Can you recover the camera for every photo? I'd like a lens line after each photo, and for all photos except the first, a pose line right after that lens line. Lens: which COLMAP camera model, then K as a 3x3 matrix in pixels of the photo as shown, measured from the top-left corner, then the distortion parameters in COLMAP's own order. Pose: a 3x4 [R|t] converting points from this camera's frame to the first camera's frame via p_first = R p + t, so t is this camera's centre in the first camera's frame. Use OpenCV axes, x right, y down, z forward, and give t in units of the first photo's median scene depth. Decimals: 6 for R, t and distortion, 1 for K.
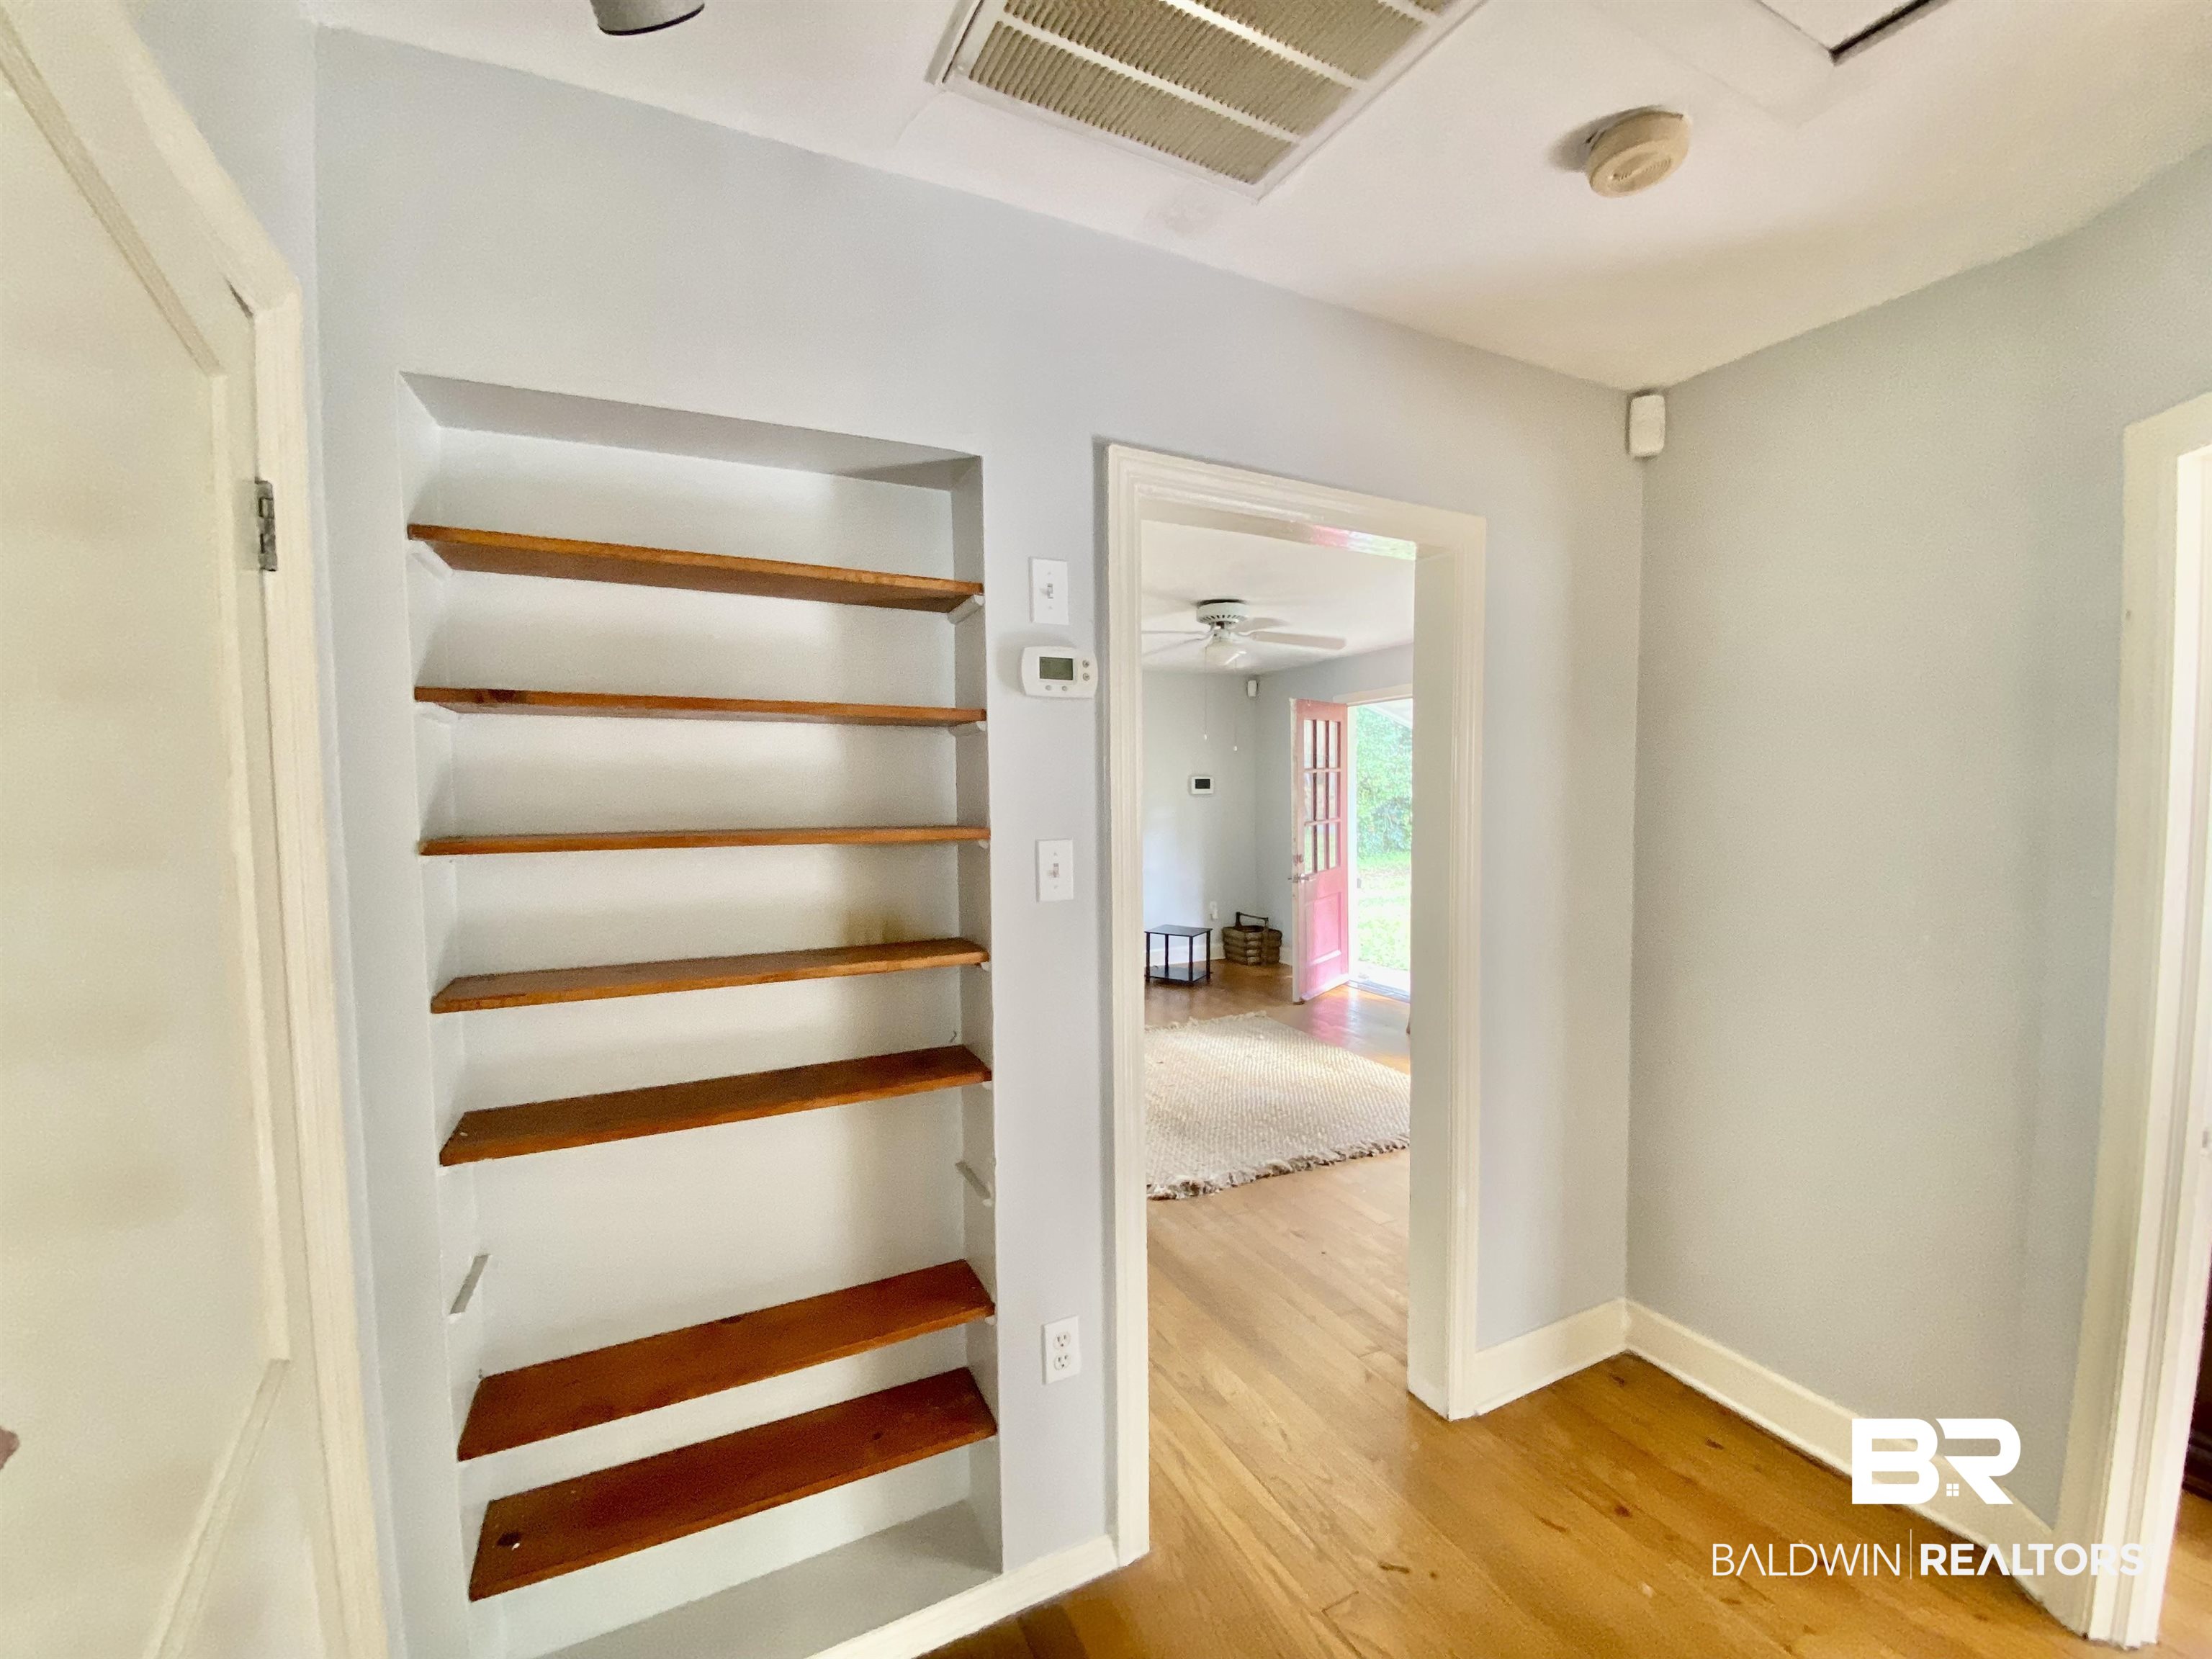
lens RADIAL K [[915.5, 0, 1102.1], [0, 915.5, 839.2], [0, 0, 1]] dist [0.003328, 0.000102]
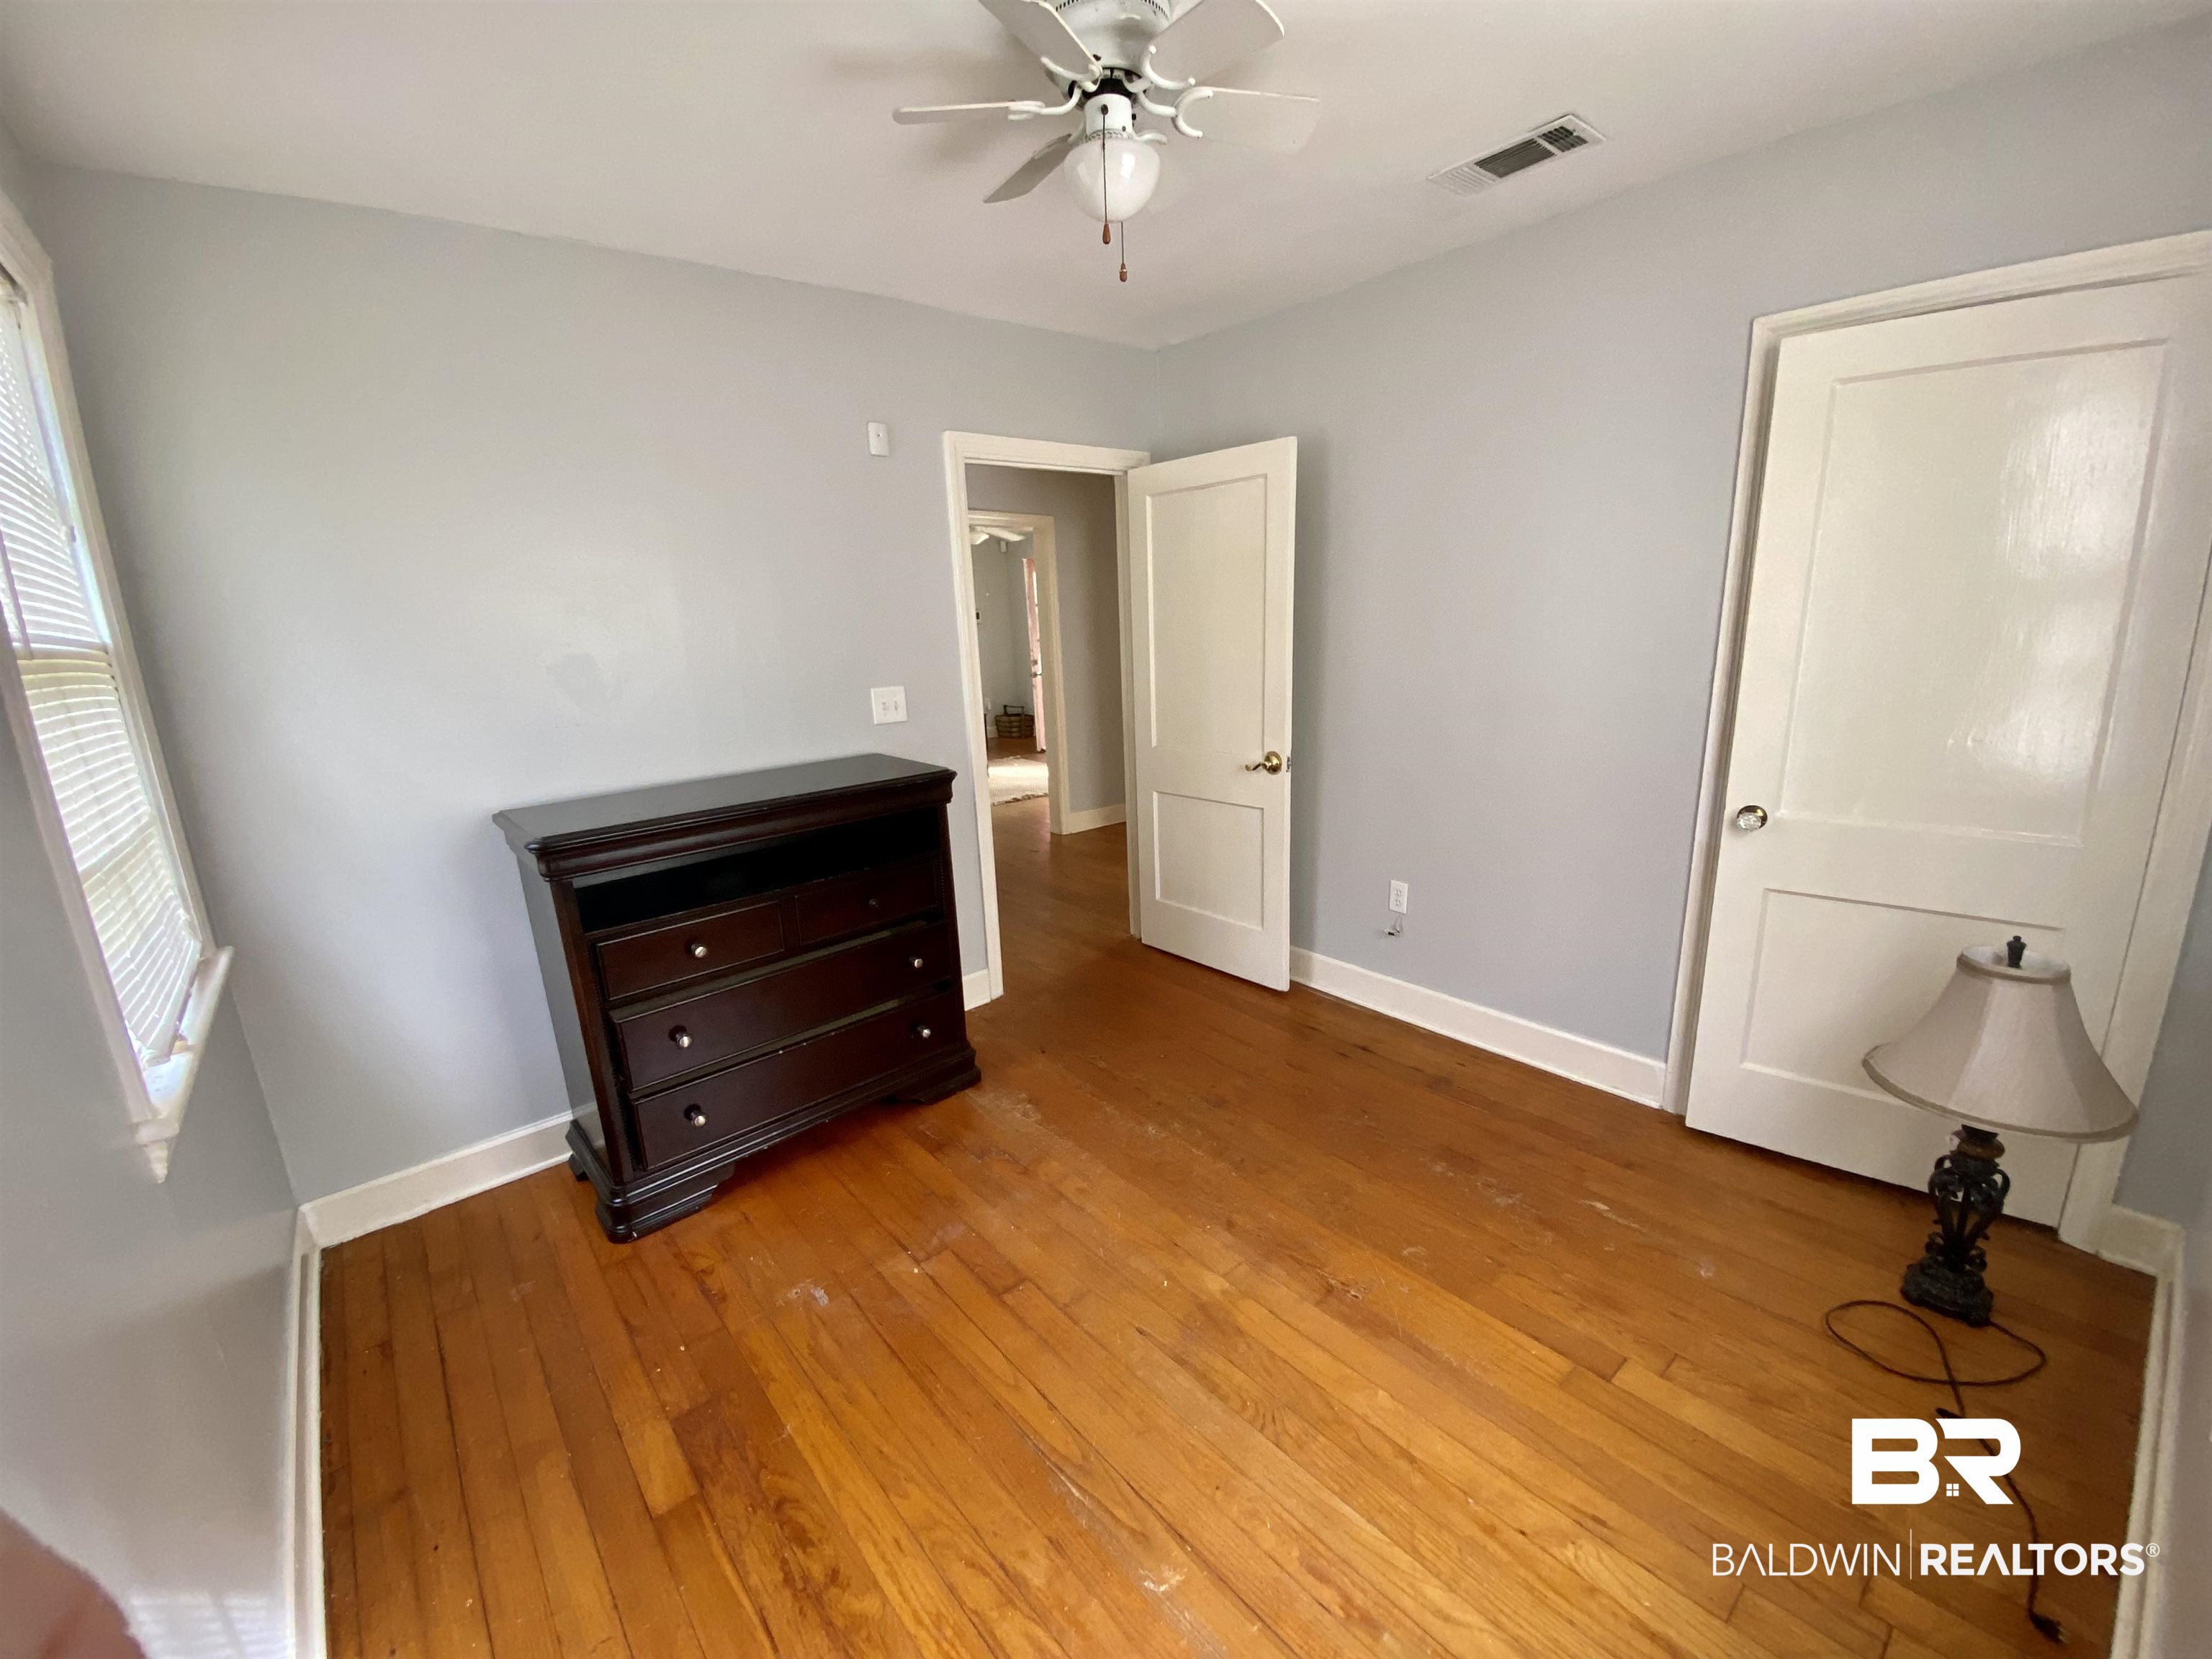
lens RADIAL K [[915.5, 0, 1102.1], [0, 915.5, 839.2], [0, 0, 1]] dist [0.003328, 0.000102]
pose [[0.973711, -0.090384, 0.209086, -0.030008], [0.052872, 0.982518, 0.178499, 0.038123], [-0.221564, -0.162752, 0.961468, -0.525861]]
